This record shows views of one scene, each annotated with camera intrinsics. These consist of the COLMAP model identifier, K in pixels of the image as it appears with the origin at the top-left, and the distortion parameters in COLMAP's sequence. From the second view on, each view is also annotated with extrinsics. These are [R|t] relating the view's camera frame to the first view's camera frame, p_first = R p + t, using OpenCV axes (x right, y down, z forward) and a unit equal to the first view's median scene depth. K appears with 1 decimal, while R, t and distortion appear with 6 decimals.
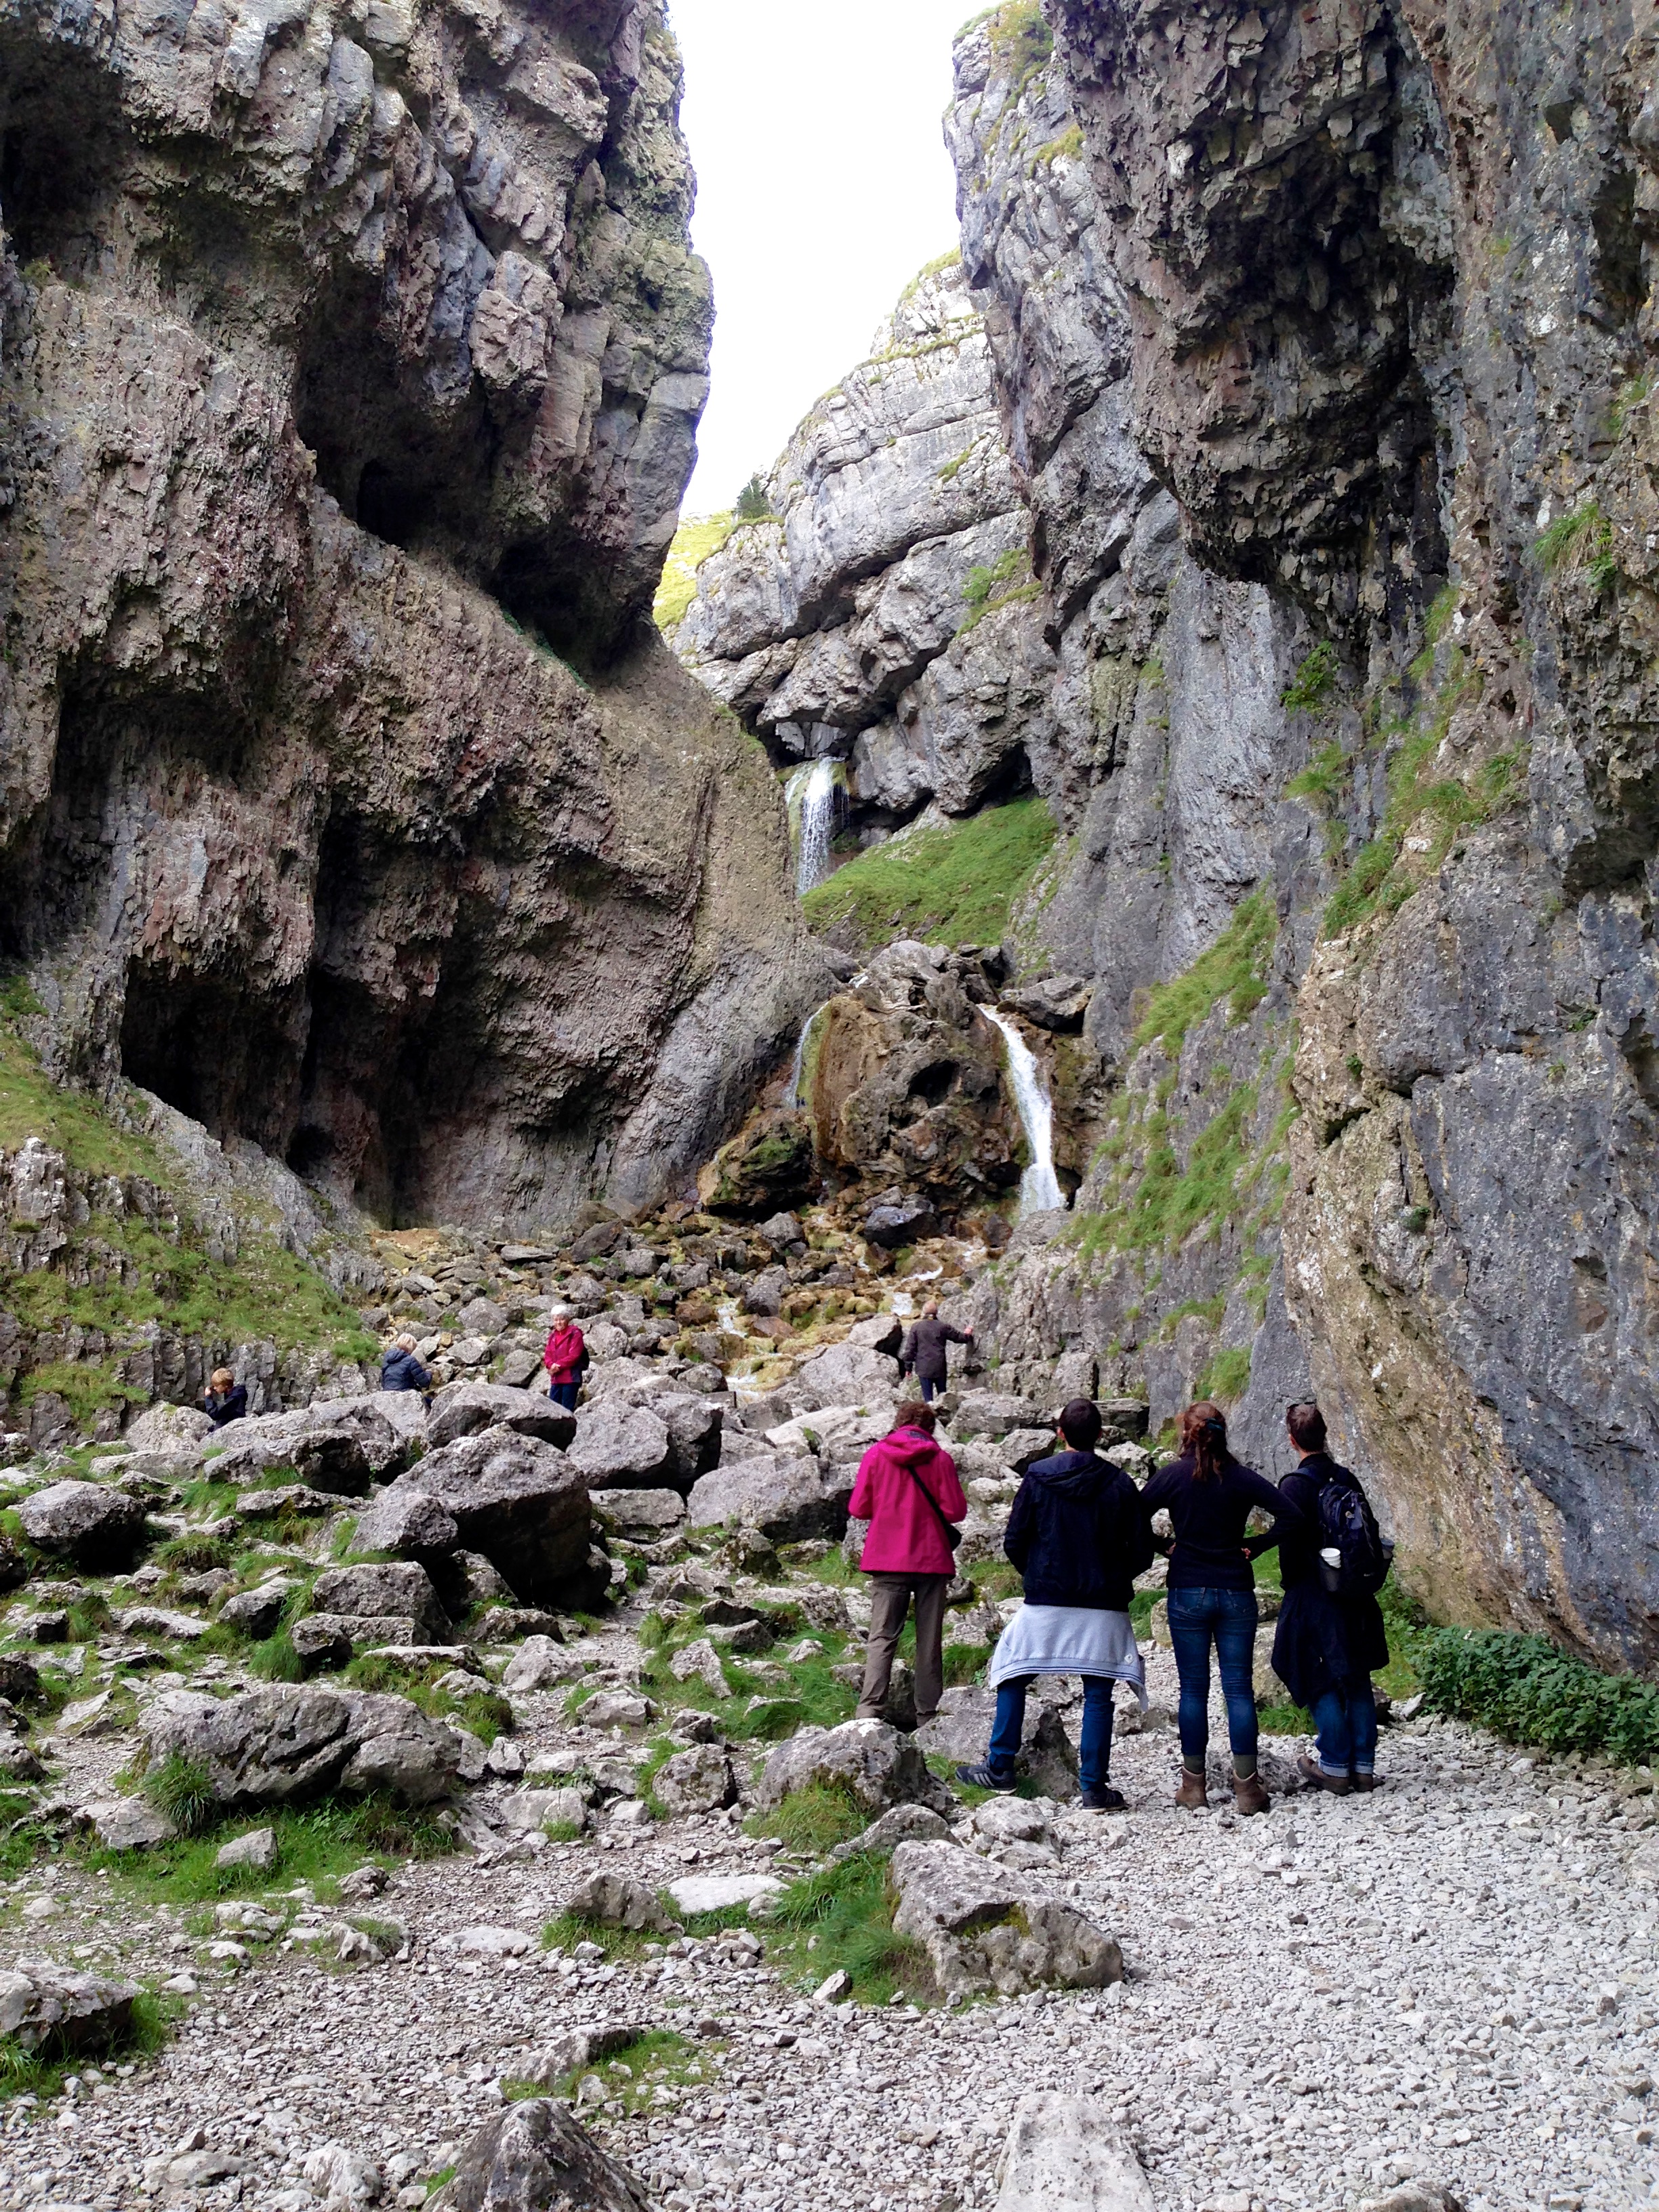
lens RADIAL K [[2011.6, 0, 820.8], [0, 2011.6, 1112.3], [0, 0, 1]] dist [0.060188, 0.000000]
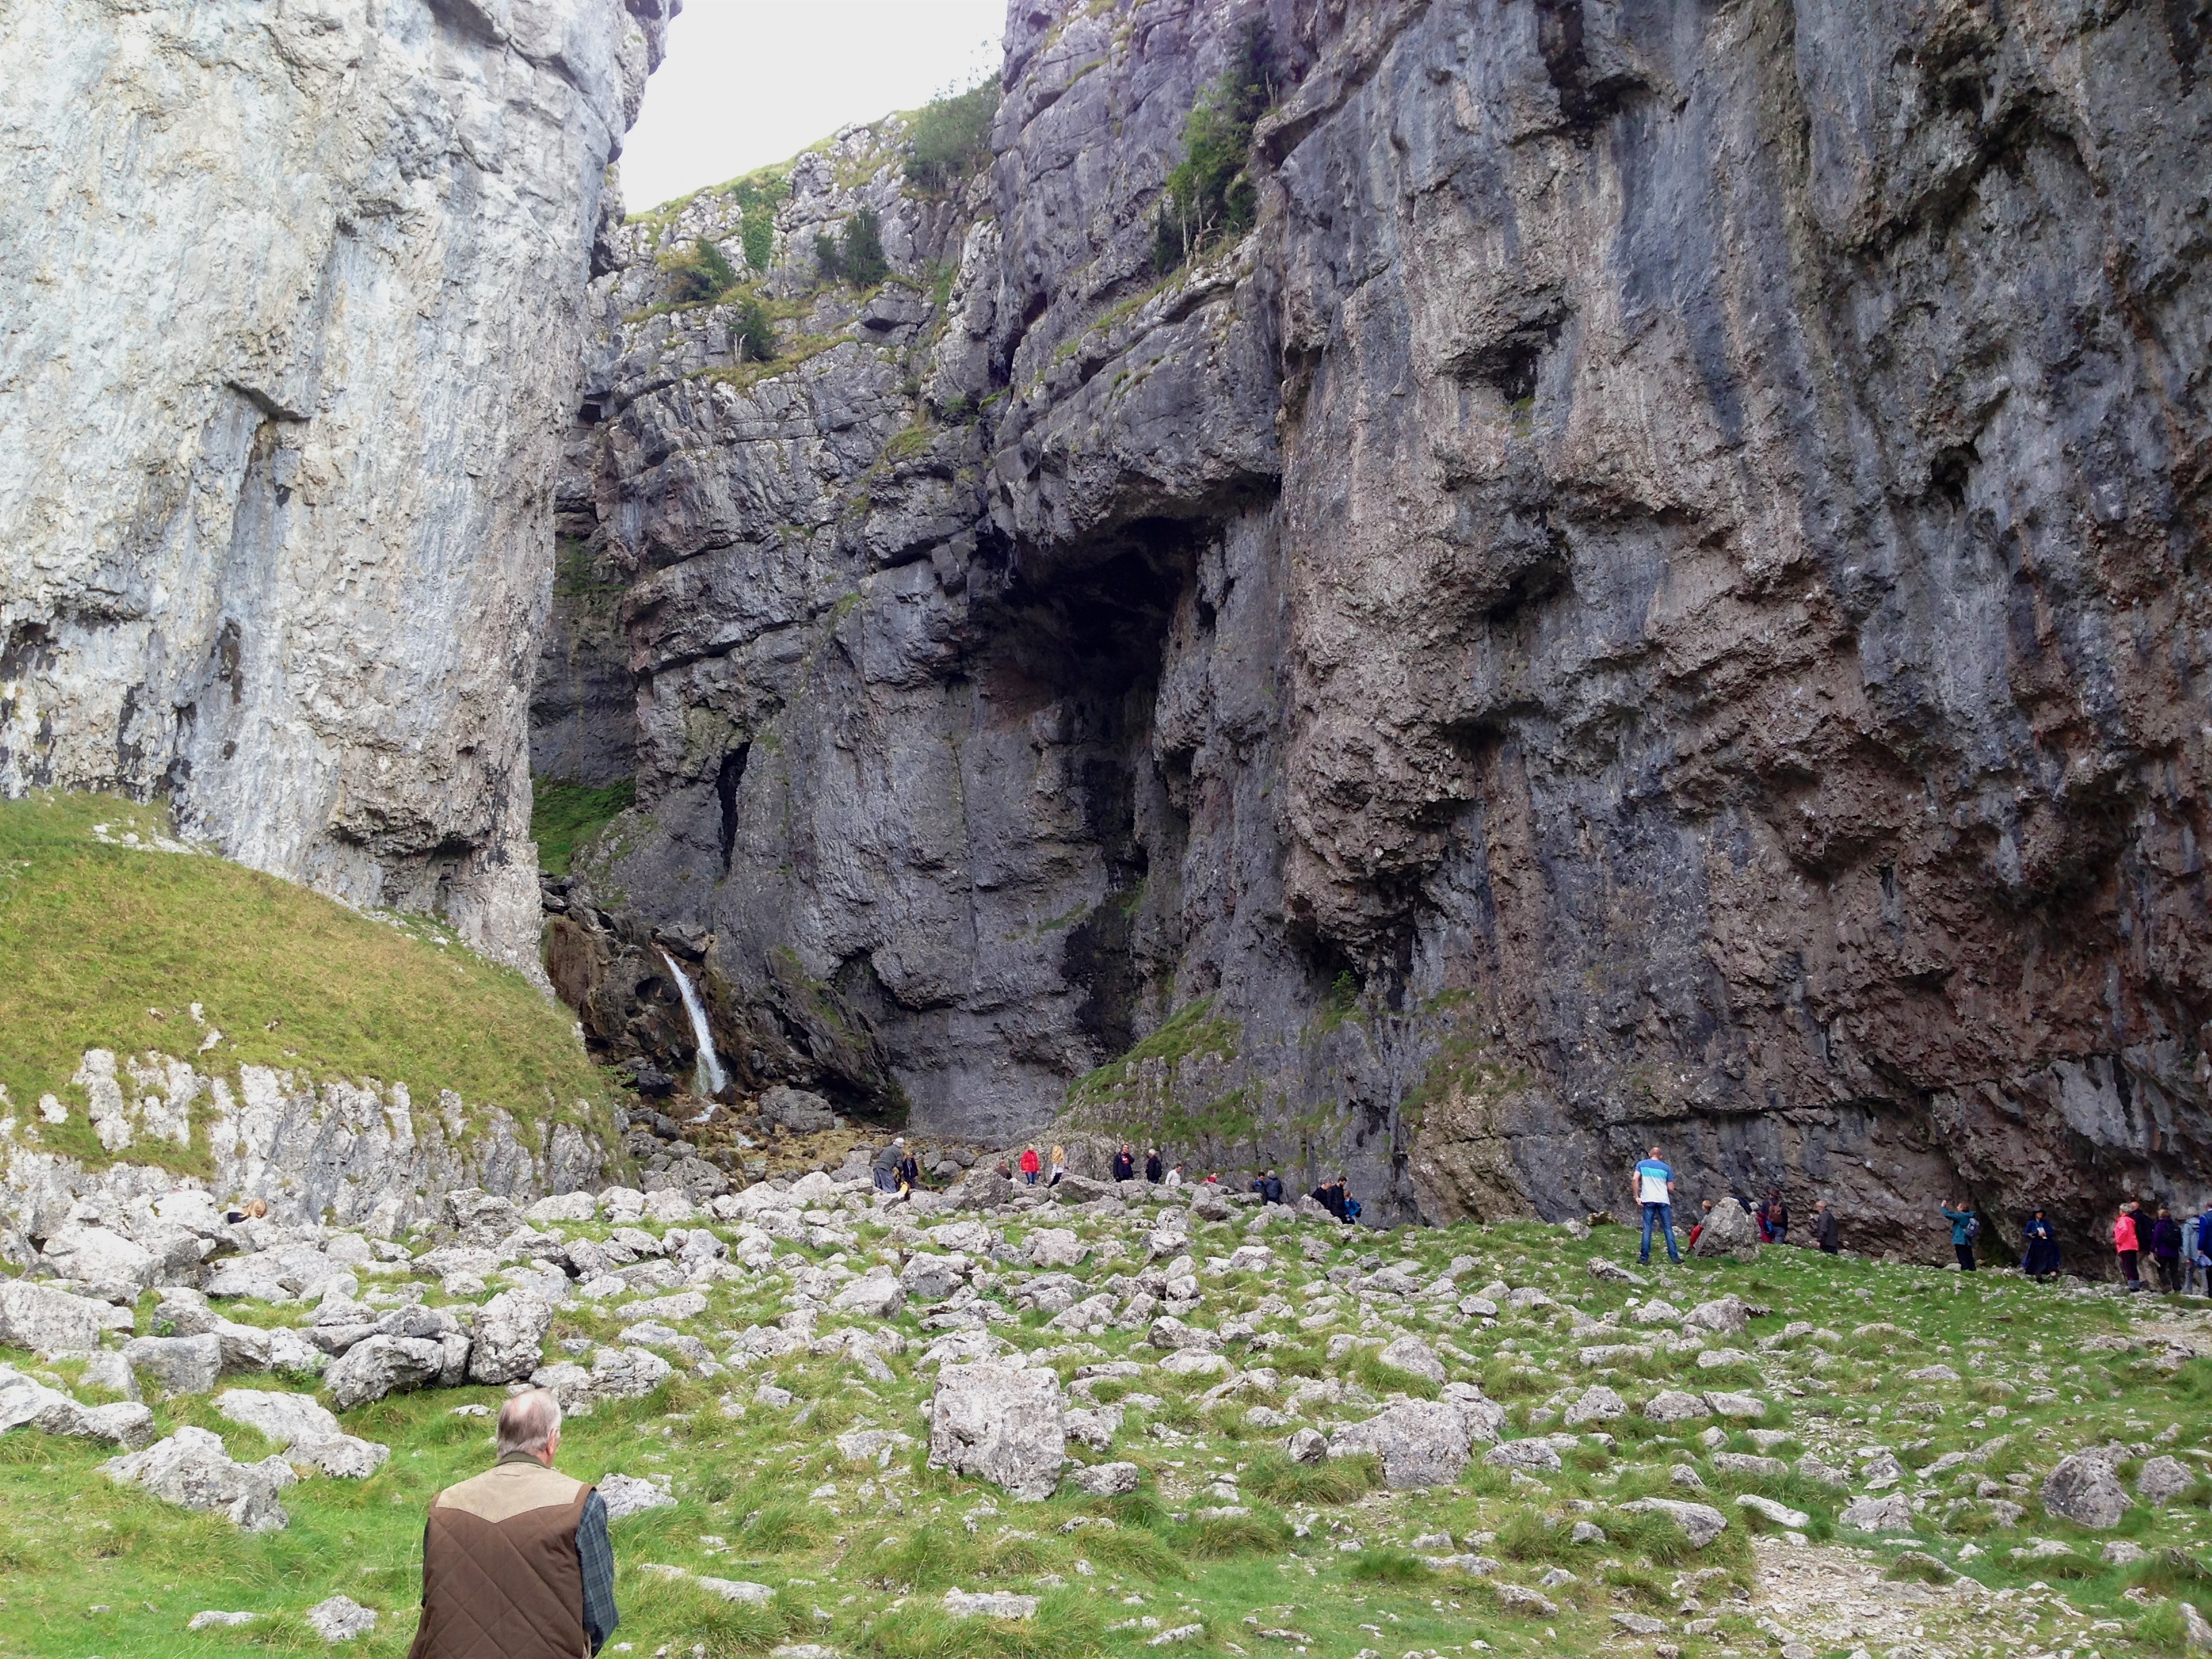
lens RADIAL K [[2011.6, 0, 1101.7], [0, 2011.6, 830.7], [0, 0, 1]] dist [0.060188, 0.000000]
pose [[0.729668, 0.176859, 0.660535, -0.746988], [-0.139172, 0.984165, -0.109773, -0.013523], [-0.669489, -0.011830, 0.742727, -0.386981]]
